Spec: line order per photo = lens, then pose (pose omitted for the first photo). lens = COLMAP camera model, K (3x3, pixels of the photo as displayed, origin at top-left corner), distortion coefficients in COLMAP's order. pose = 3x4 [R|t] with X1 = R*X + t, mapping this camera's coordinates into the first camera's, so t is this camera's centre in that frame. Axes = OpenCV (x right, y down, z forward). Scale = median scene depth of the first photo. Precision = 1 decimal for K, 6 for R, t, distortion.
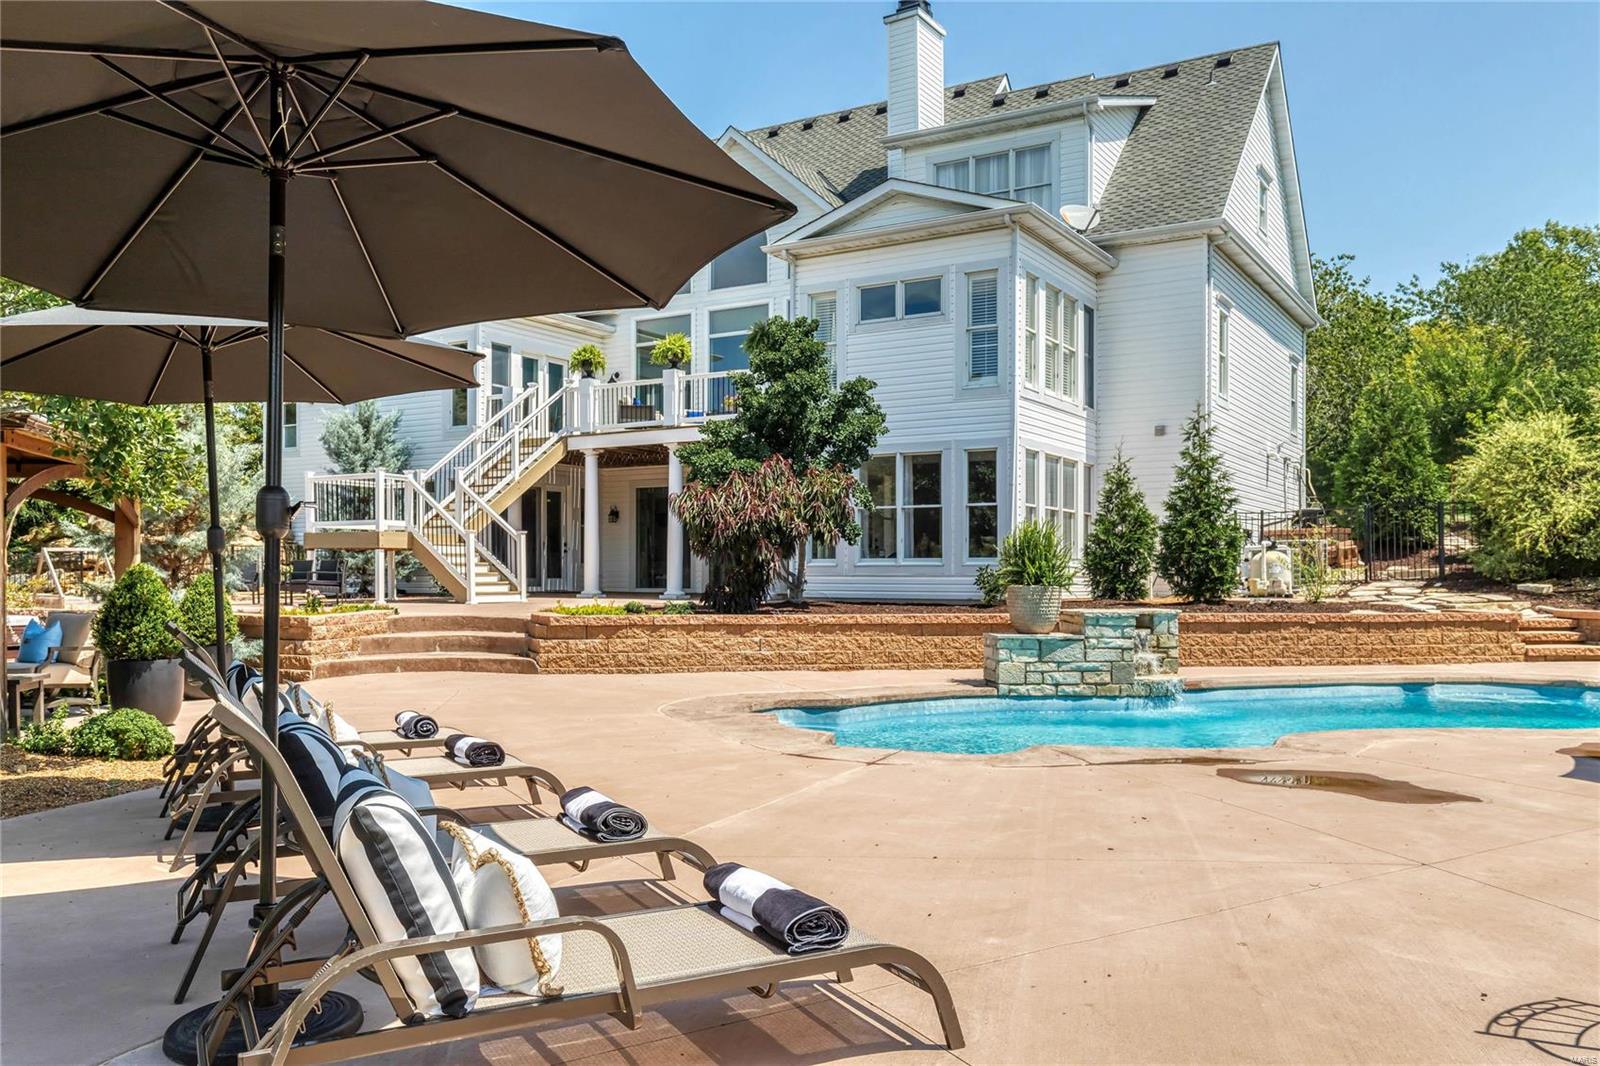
lens RADIAL K [[1244.7, 0, 803.8], [0, 1244.7, 548.4], [0, 0, 1]] dist [-0.002730, 0.001207]
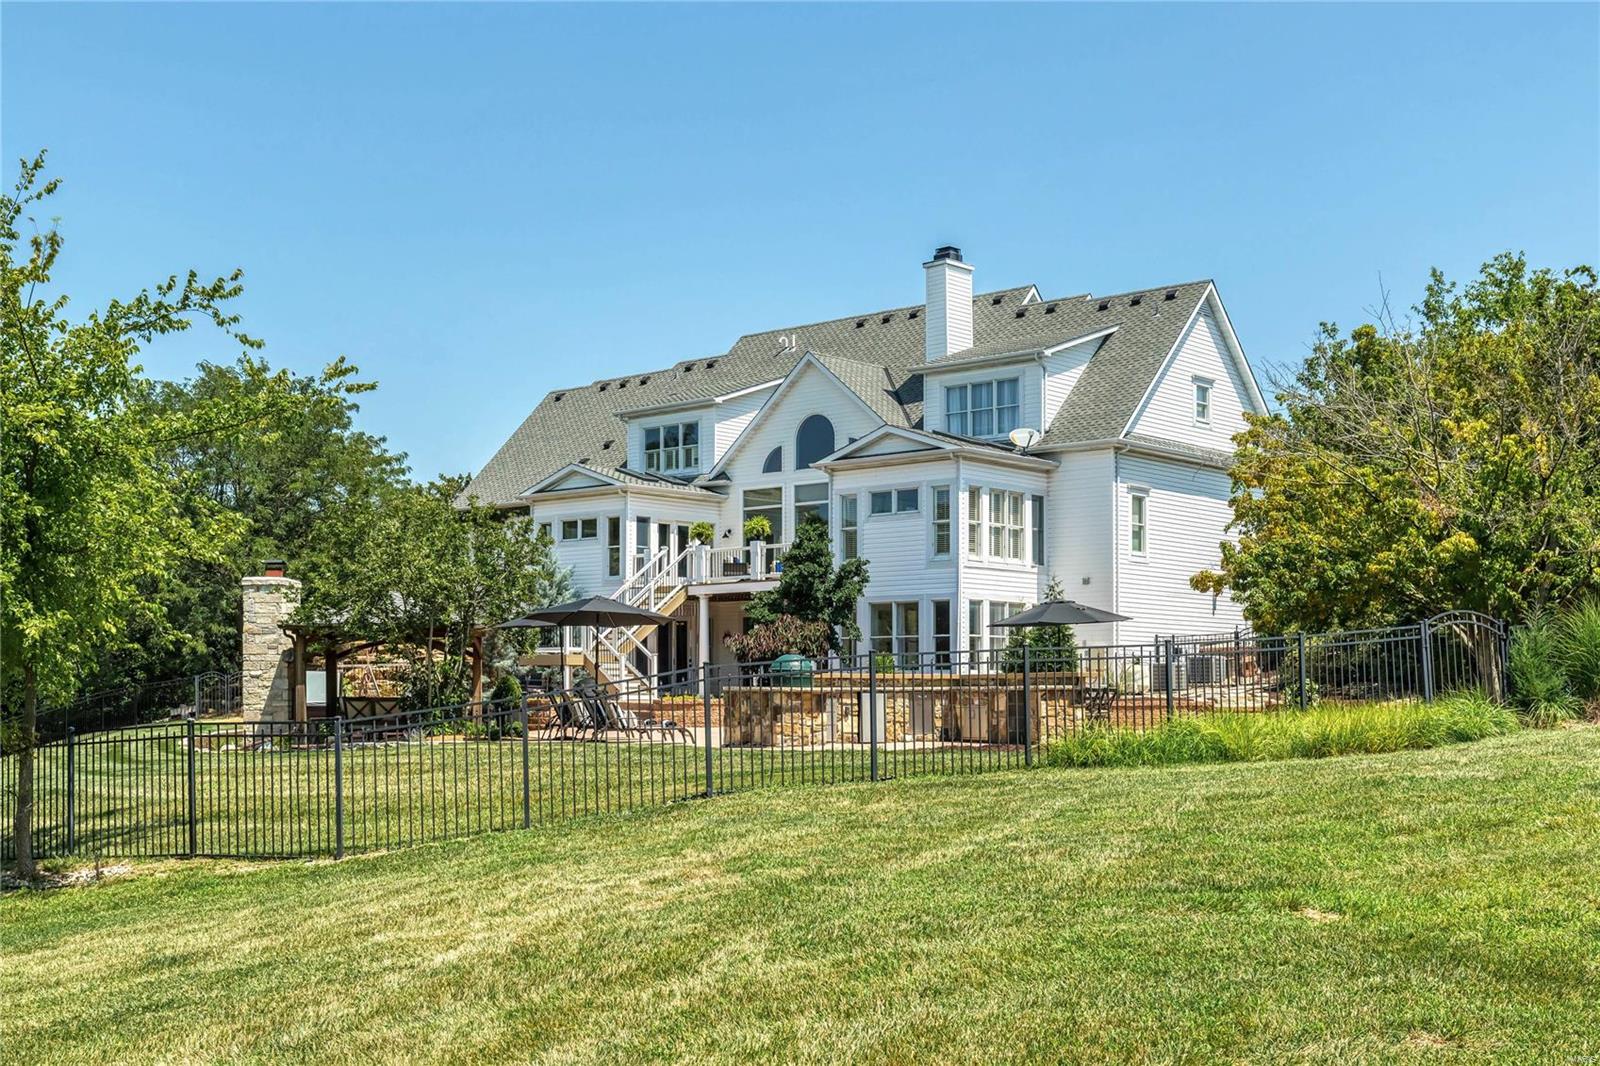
lens RADIAL K [[1688.4, 0, 798.8], [0, 1688.4, 533.2], [0, 0, 1]] dist [-0.004631, 0.000000]
pose [[0.988099, -0.016459, -0.152934, 0.281402], [0.005550, 0.997426, -0.071489, -0.012556], [0.153717, 0.069789, 0.985647, -1.080129]]
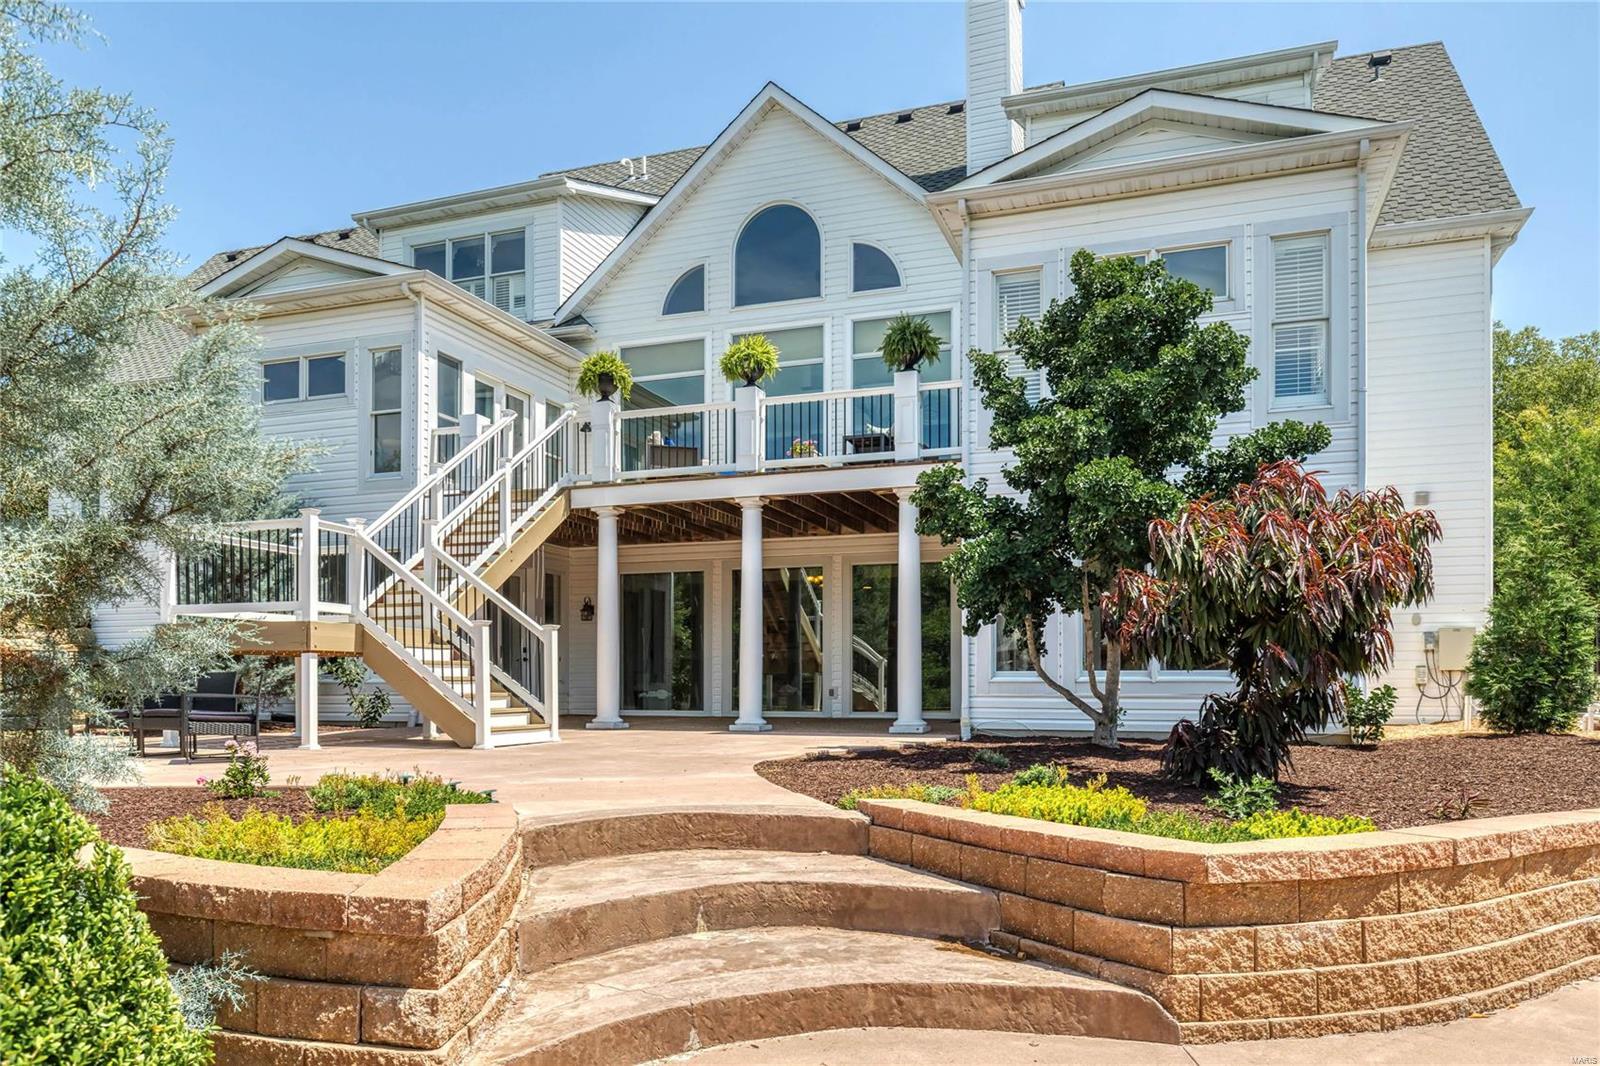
lens RADIAL K [[1123.2, 0, 805.1], [0, 1123.2, 654.0], [0, 0, 1]] dist [-0.003895, -0.002857]
pose [[0.980242, 0.004630, 0.197749, -0.224145], [-0.003459, 0.999974, -0.006265, 0.003653], [-0.197773, 0.005457, 0.980233, 0.462047]]
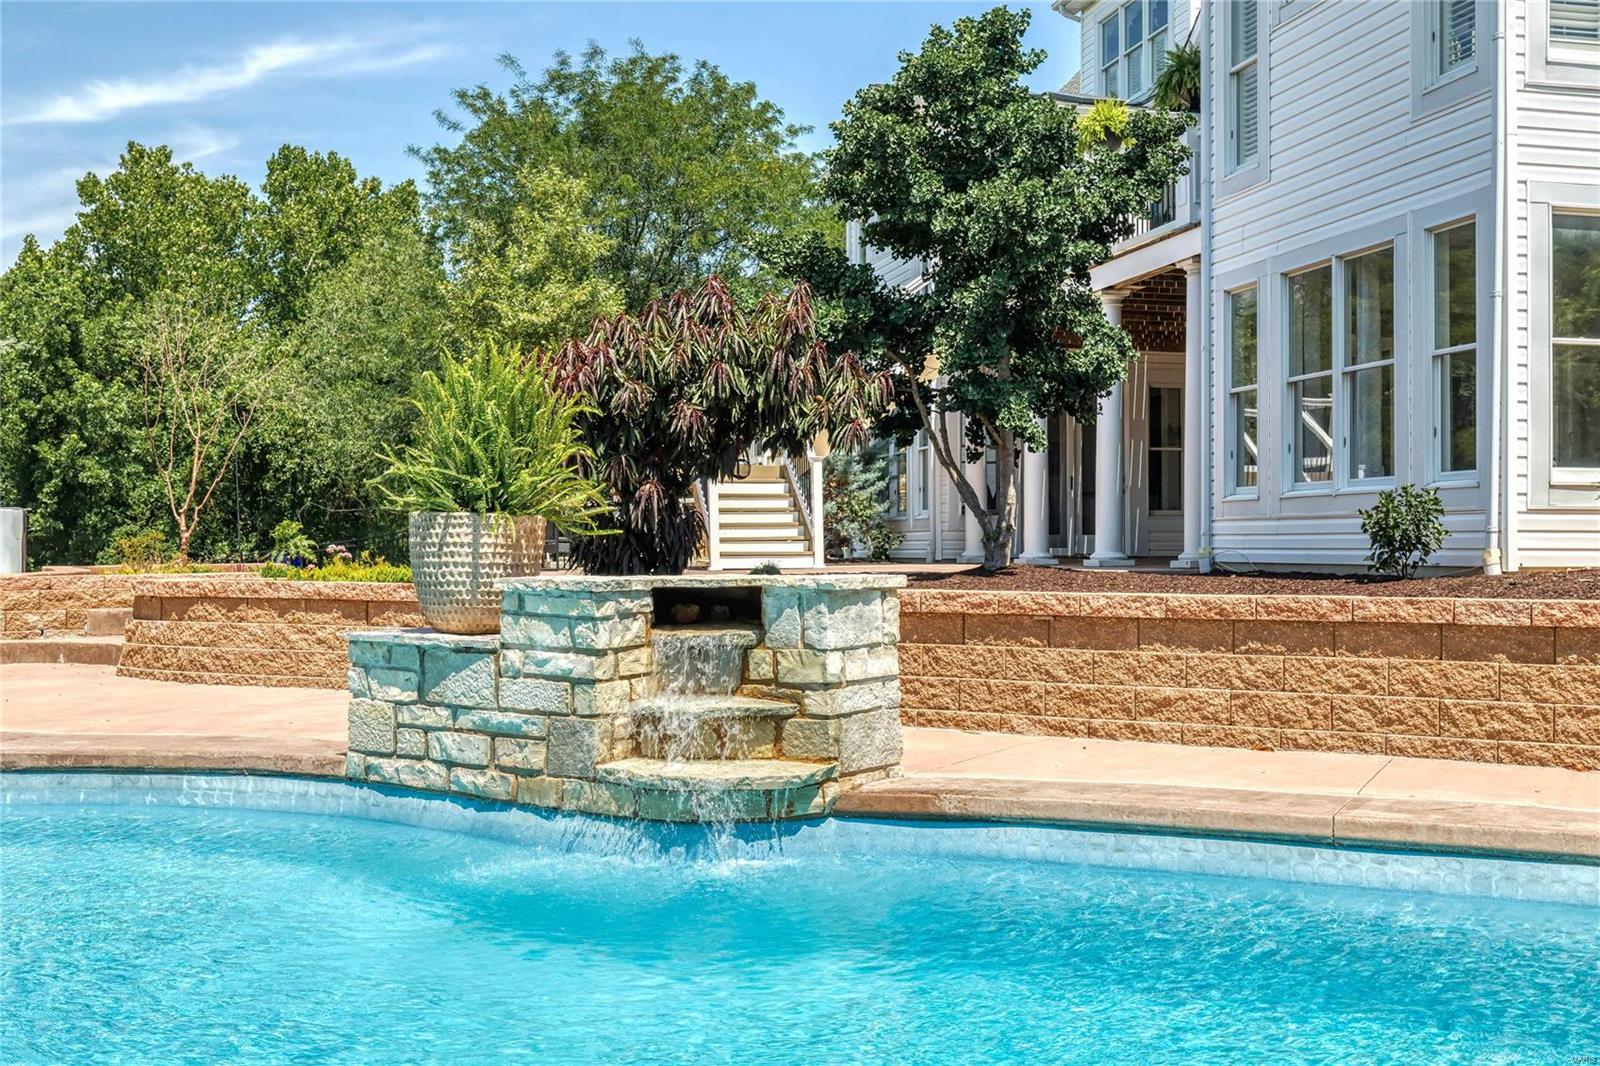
lens RADIAL K [[1688.4, 0, 809.8], [0, 1688.4, 526.7], [0, 0, 1]] dist [-0.004631, 0.000000]
pose [[0.727899, -0.011803, -0.685583, 0.370725], [0.018516, 0.999826, 0.002446, 0.020524], [0.685434, -0.014475, 0.727991, 0.395588]]
